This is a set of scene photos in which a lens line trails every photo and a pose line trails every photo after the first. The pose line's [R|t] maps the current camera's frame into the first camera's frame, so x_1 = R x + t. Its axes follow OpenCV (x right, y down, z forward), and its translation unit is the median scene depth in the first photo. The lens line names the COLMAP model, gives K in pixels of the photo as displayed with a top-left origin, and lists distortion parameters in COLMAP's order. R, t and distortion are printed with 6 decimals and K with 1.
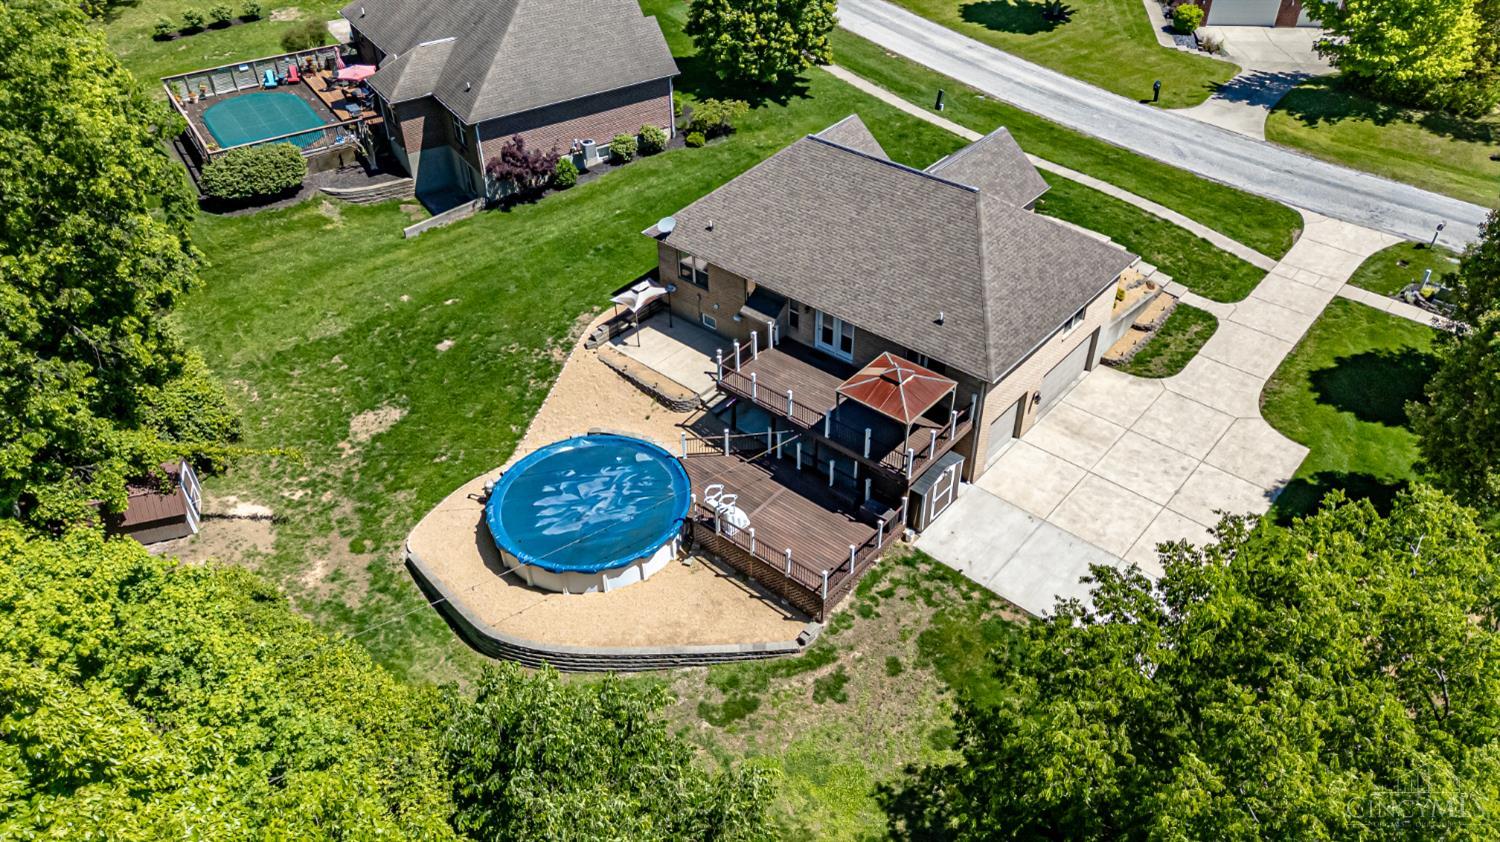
lens RADIAL K [[1095.6, 0, 752.9], [0, 1095.6, 421.2], [0, 0, 1]] dist [0.066289, -0.052633]
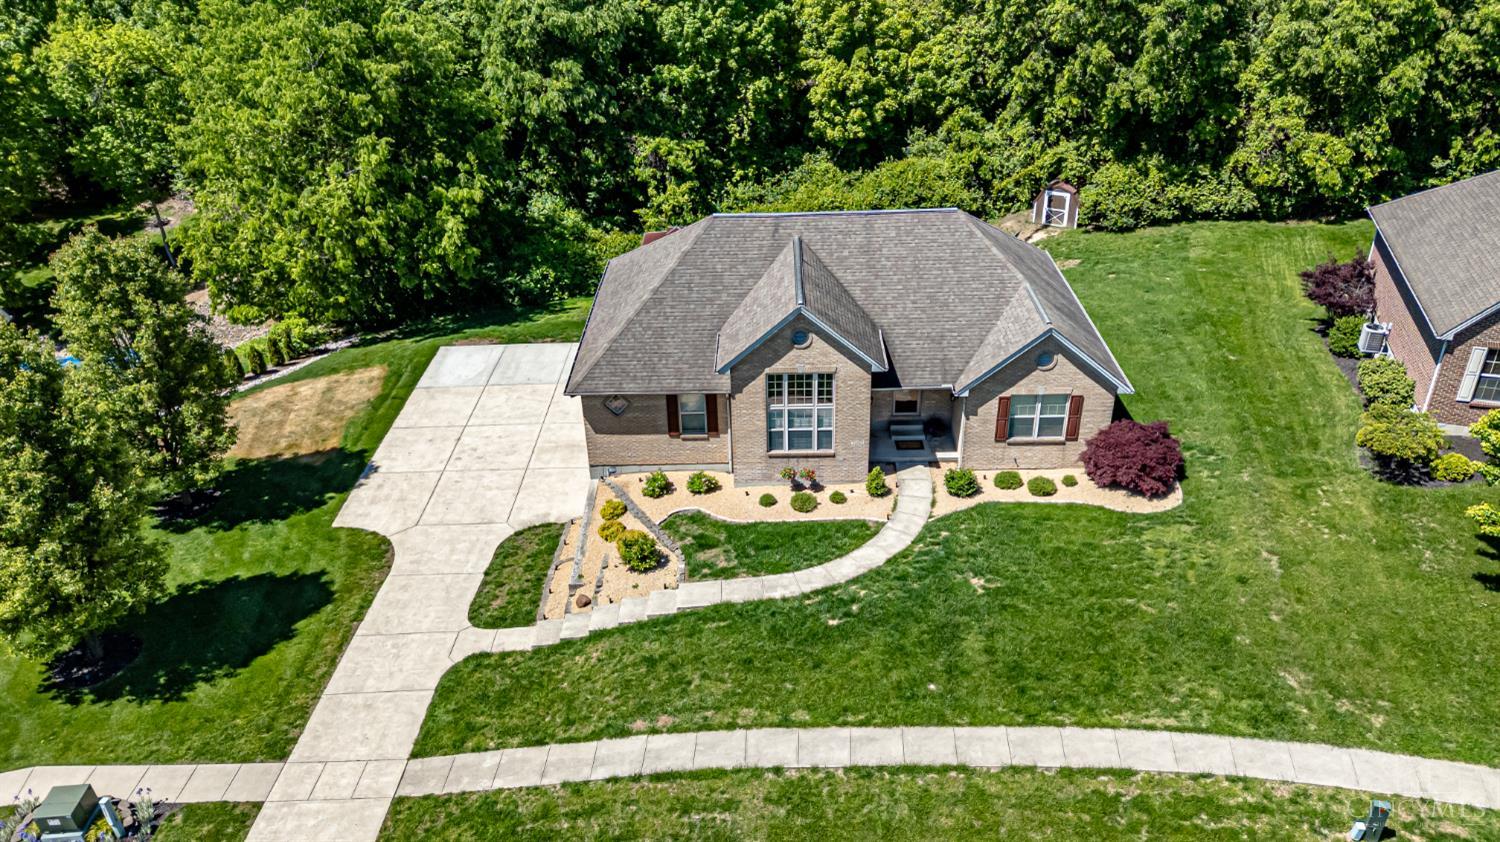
lens RADIAL K [[1095.6, 0, 752.9], [0, 1095.6, 421.2], [0, 0, 1]] dist [0.066289, -0.052633]
pose [[-0.767083, 0.342078, -0.542739, 0.627341], [-0.369913, 0.455359, 0.809822, -0.753816], [0.524164, 0.821967, -0.222760, 1.179451]]
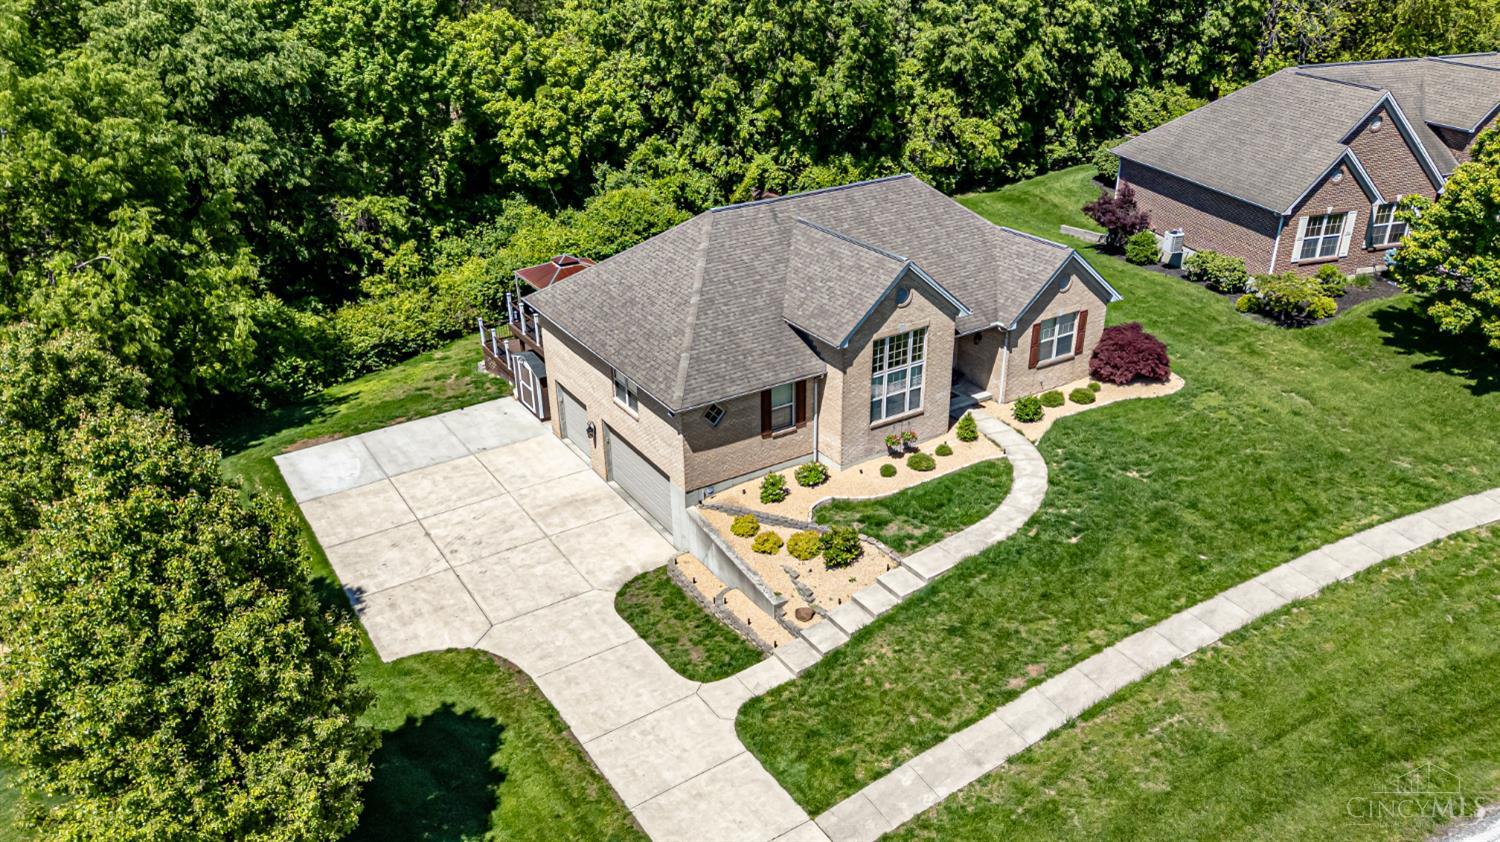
lens RADIAL K [[1095.6, 0, 752.9], [0, 1095.6, 421.2], [0, 0, 1]] dist [0.066289, -0.052633]
pose [[-0.300594, 0.429499, -0.851571, 0.856137], [-0.575171, 0.630600, 0.521078, -0.492837], [0.760803, 0.646432, 0.057481, 0.943784]]
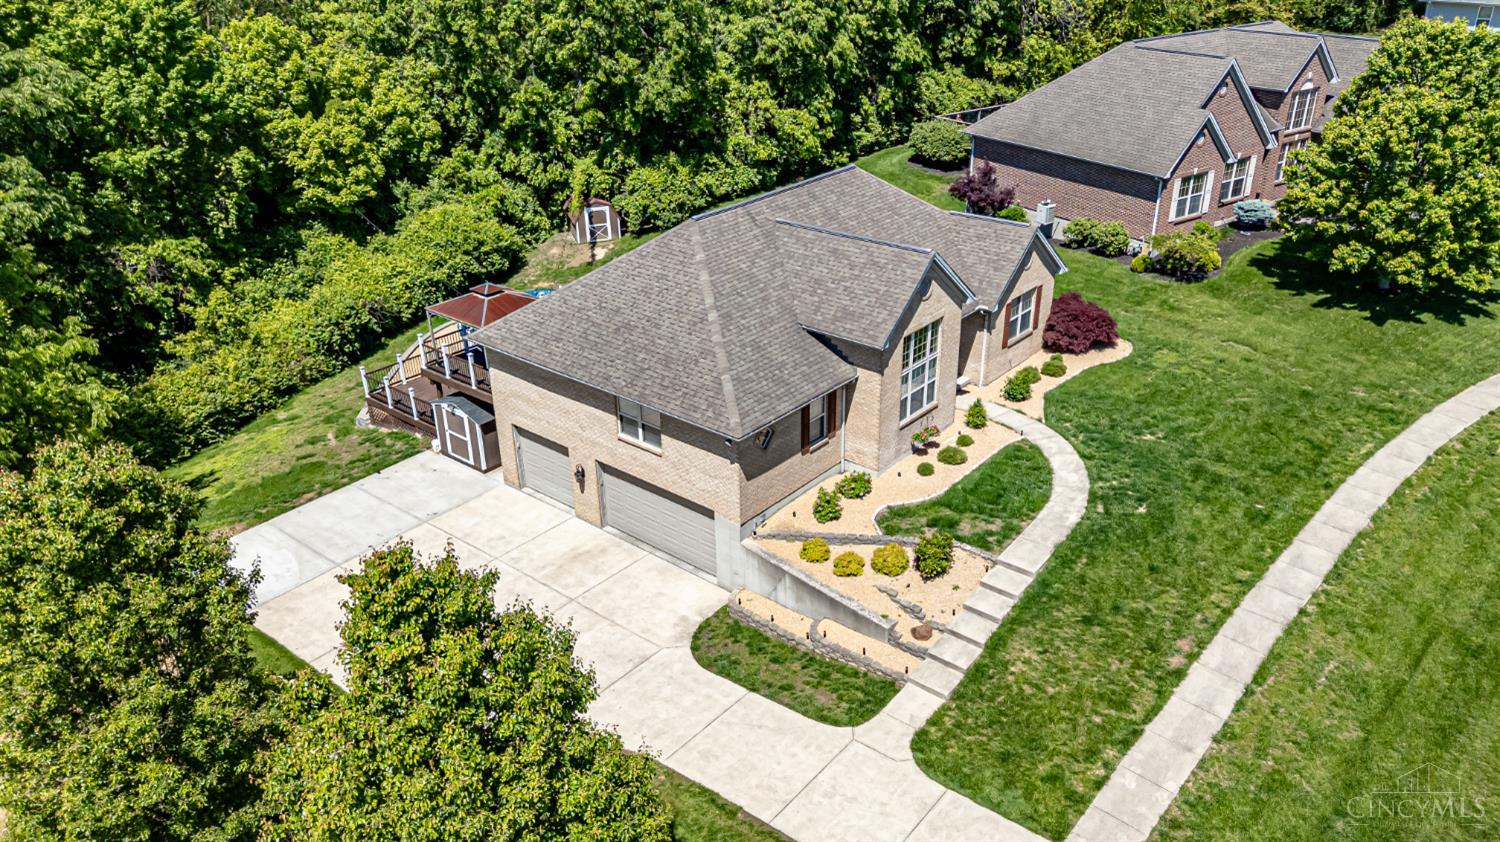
lens RADIAL K [[1095.6, 0, 752.9], [0, 1095.6, 421.2], [0, 0, 1]] dist [0.066289, -0.052633]
pose [[0.003692, 0.451249, -0.892390, 0.840384], [-0.603616, 0.712488, 0.357782, -0.358937], [0.797267, 0.537340, 0.275011, 0.783600]]
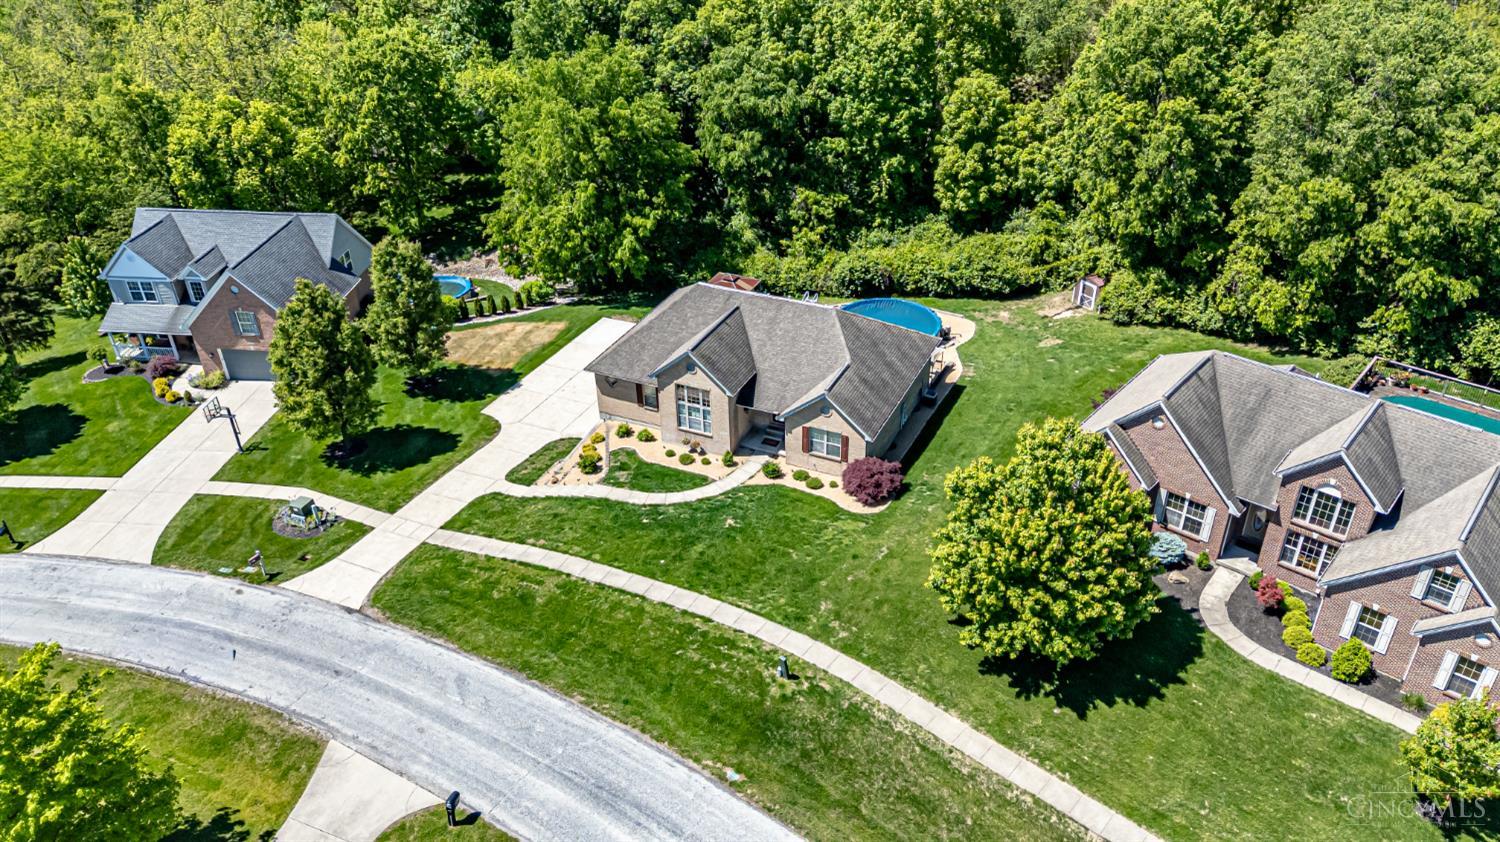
lens RADIAL K [[1089.3, 0, 754.6], [0, 1089.3, 424.6], [0, 0, 1]] dist [0.121890, -0.216158]
pose [[-0.963281, 0.168479, -0.209059, 0.414649], [-0.141148, 0.344596, 0.928079, -1.335401], [0.228403, 0.923509, -0.308162, 1.442386]]
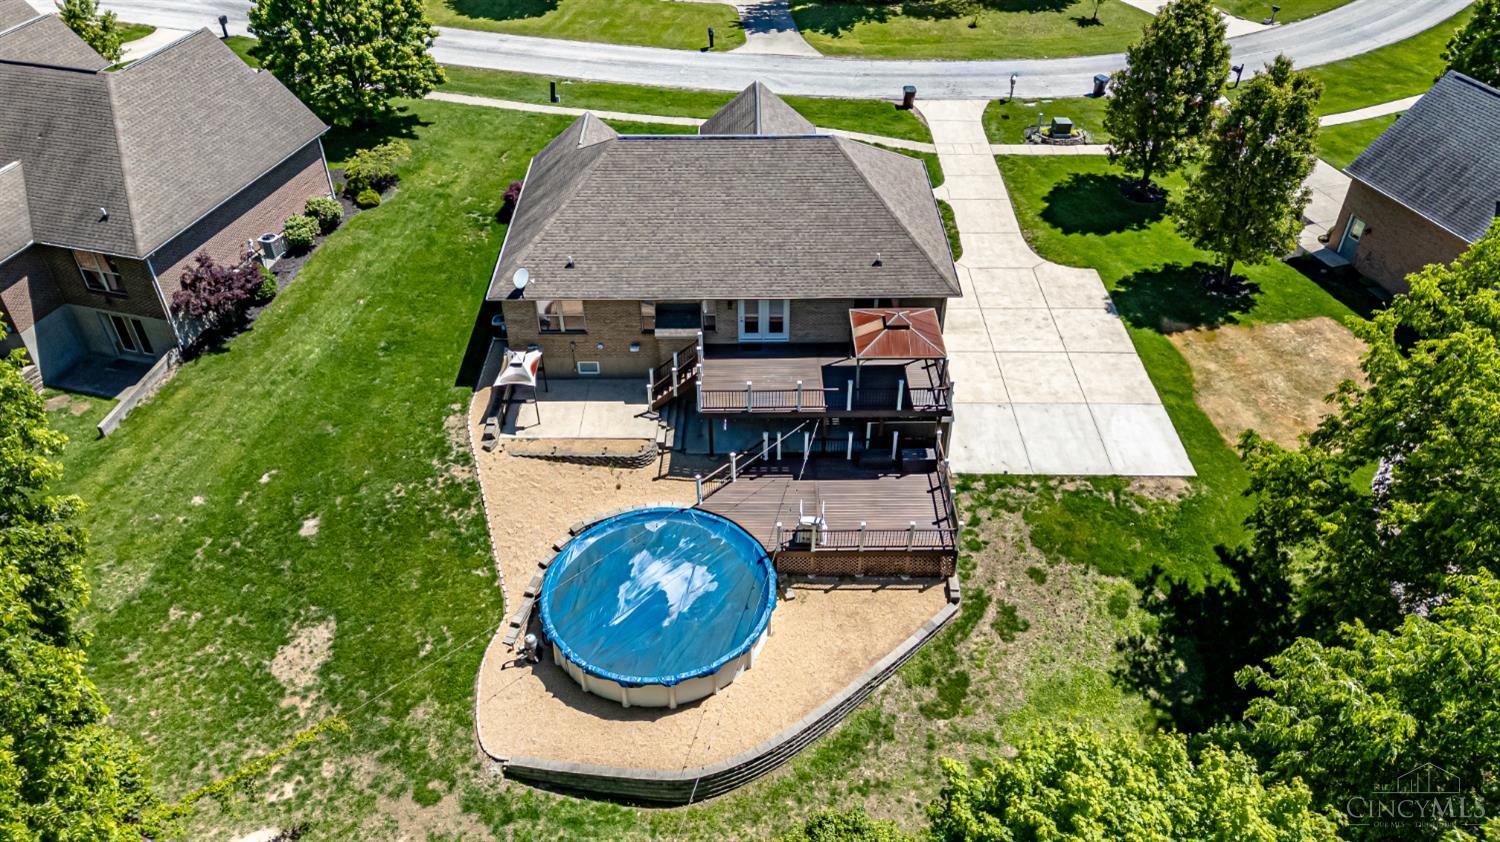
lens RADIAL K [[1095.6, 0, 752.9], [0, 1095.6, 421.2], [0, 0, 1]] dist [0.066289, -0.052633]
pose [[0.754245, -0.400337, 0.520427, -0.419155], [0.400322, 0.908642, 0.118791, -0.104364], [-0.520438, 0.118741, 0.845603, 0.187910]]
